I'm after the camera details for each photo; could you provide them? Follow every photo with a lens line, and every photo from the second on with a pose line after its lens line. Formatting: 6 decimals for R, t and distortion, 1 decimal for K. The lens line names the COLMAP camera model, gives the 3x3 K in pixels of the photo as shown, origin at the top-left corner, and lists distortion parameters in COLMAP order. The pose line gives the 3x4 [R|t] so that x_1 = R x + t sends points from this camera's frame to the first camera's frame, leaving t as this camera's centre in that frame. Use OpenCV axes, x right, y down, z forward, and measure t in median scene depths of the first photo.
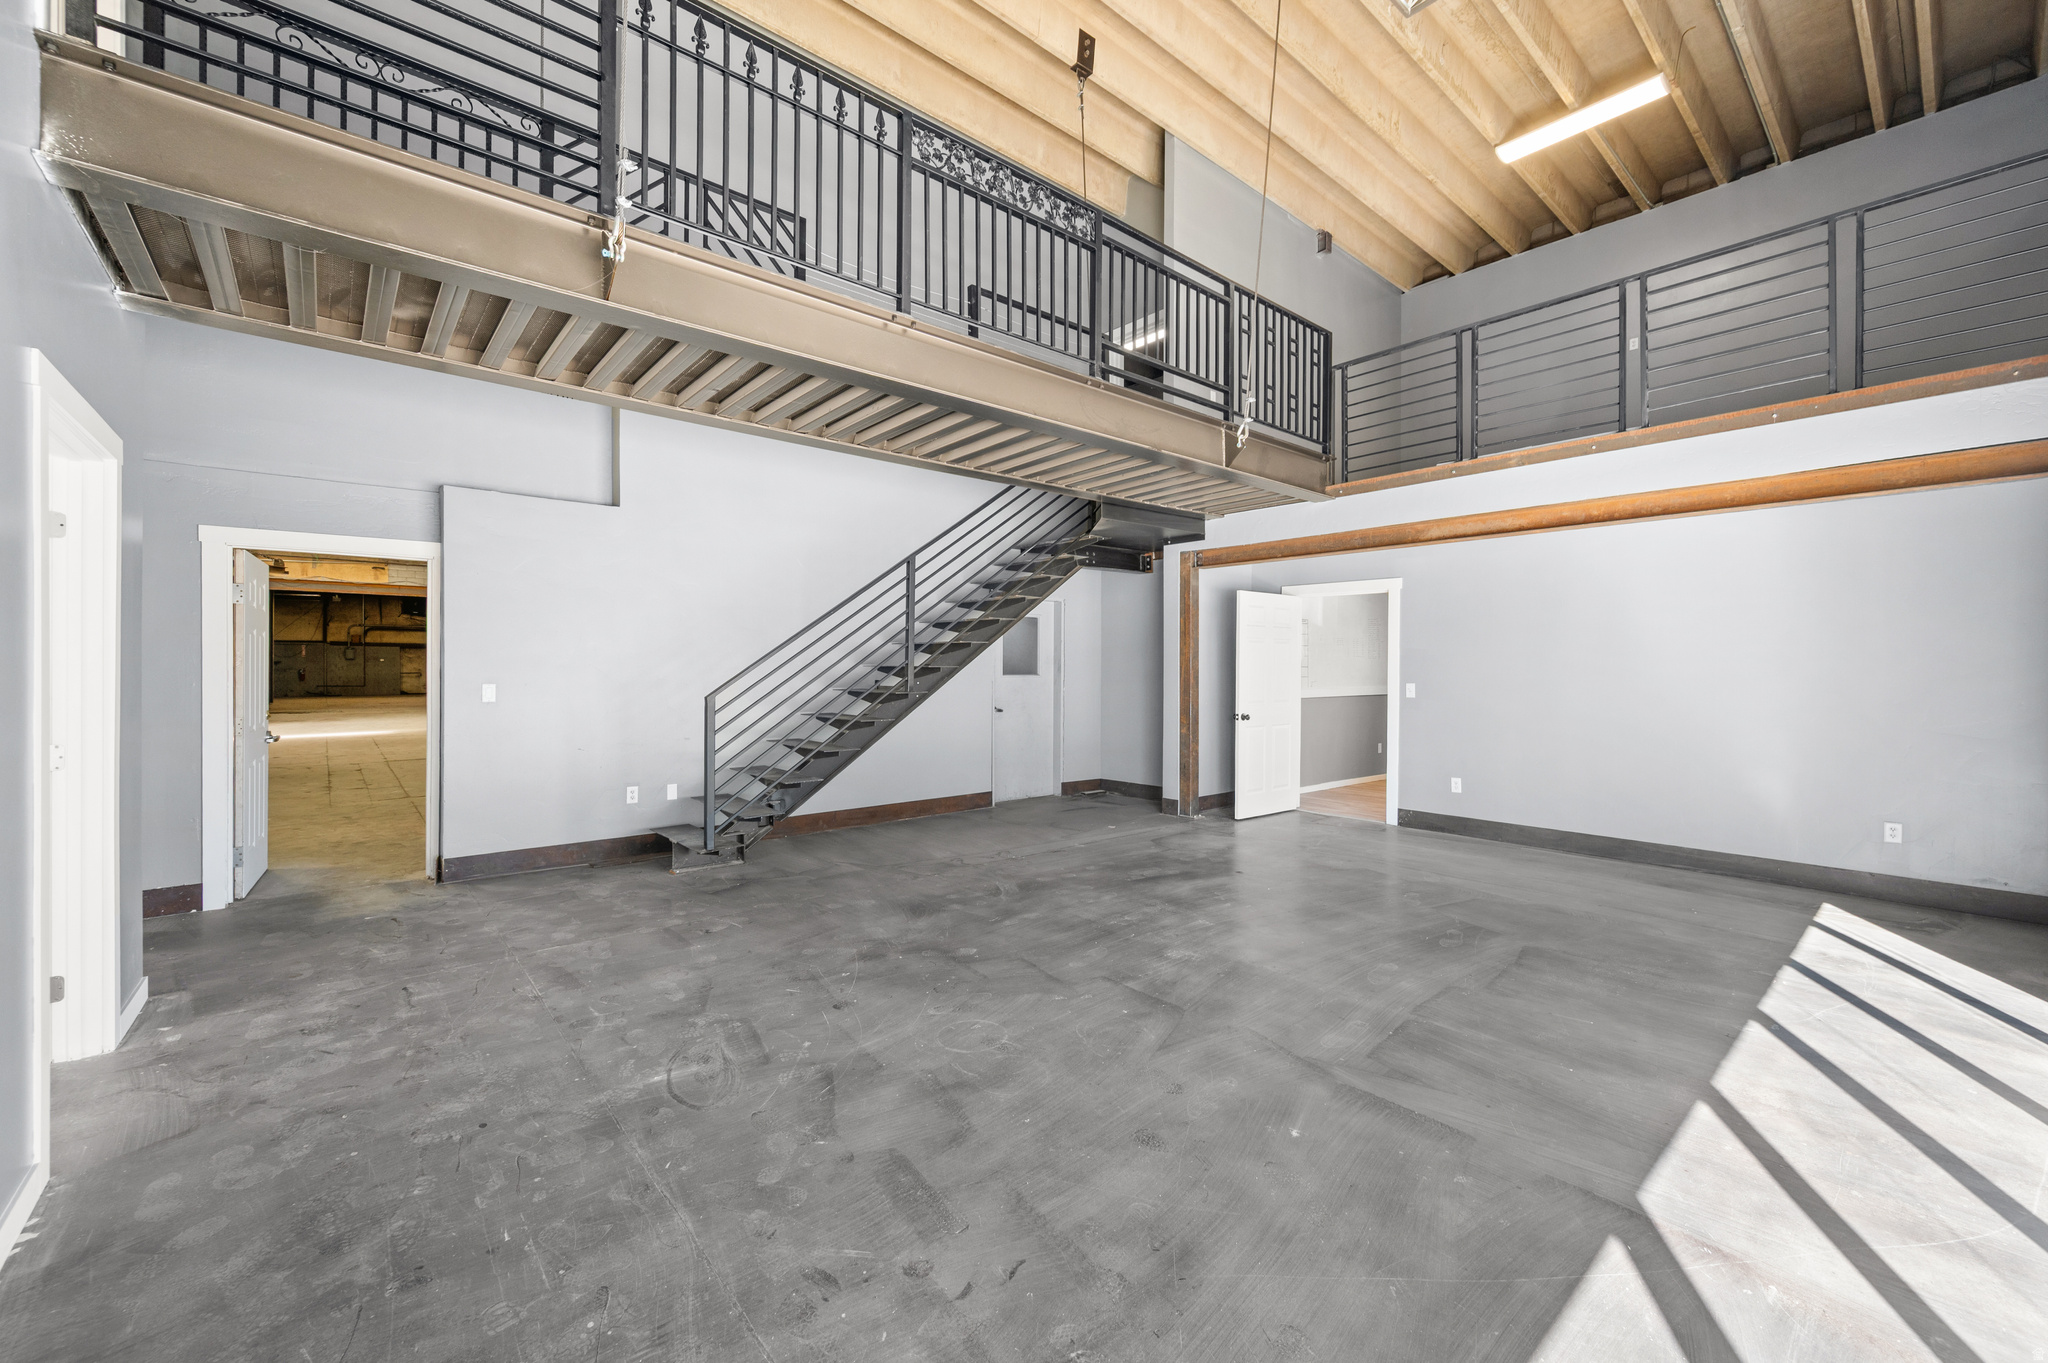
lens RADIAL K [[807.7, 0, 1031.9], [0, 807.7, 682.2], [0, 0, 1]] dist [-0.002121, -0.000240]
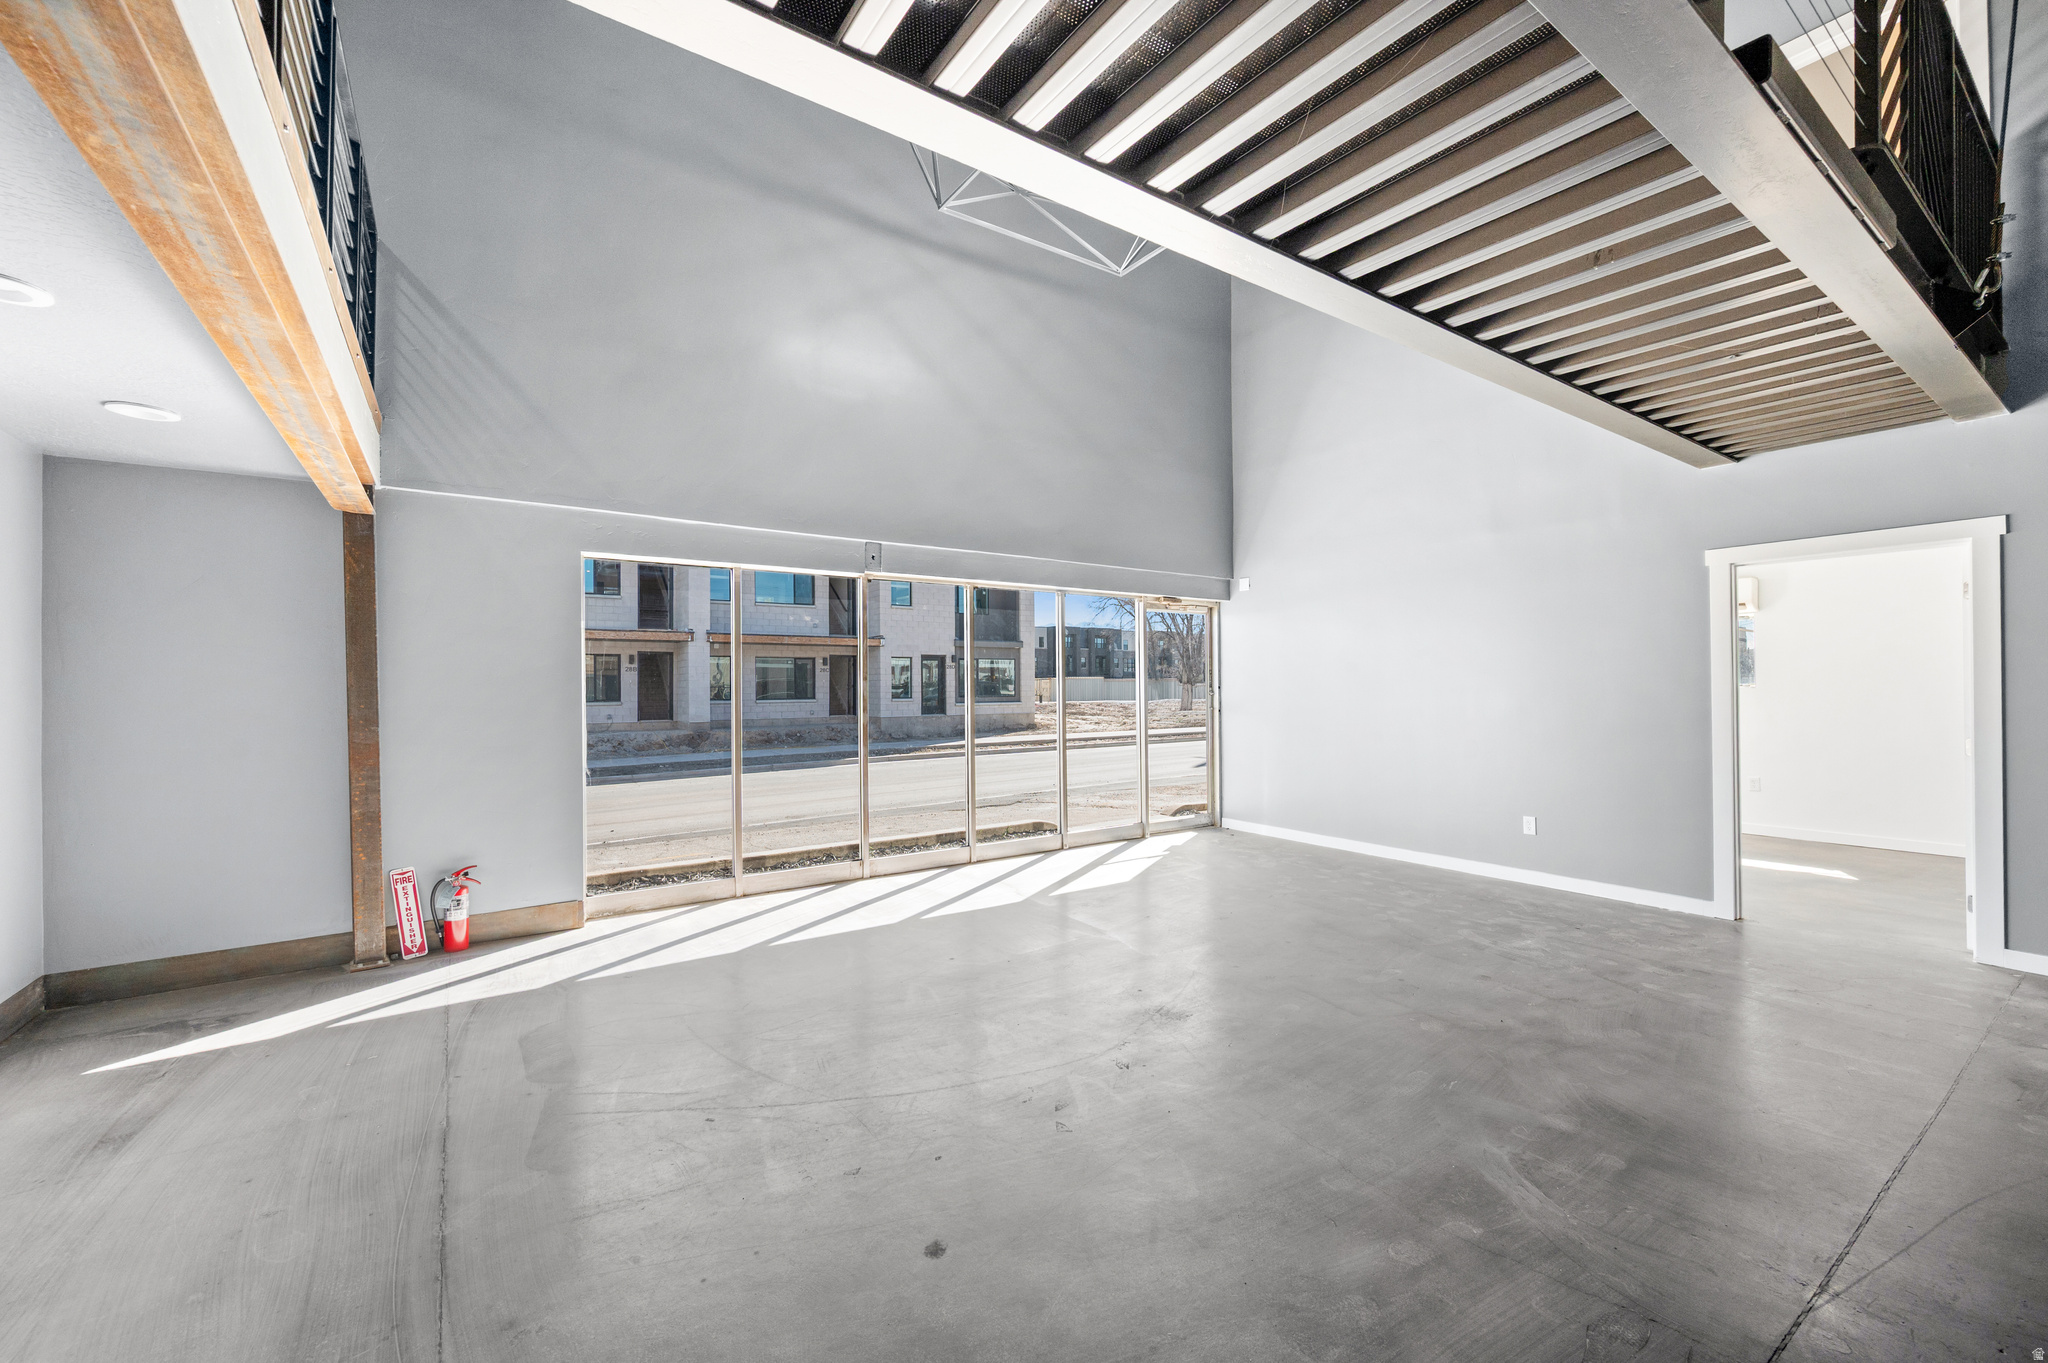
lens RADIAL K [[807.7, 0, 1031.9], [0, 807.7, 682.2], [0, 0, 1]] dist [-0.002121, -0.000240]
pose [[-0.993523, 0.000263, 0.113634, 0.279534], [0.001325, 0.999956, 0.009271, -0.038471], [-0.113627, 0.009361, -0.993479, 2.226679]]
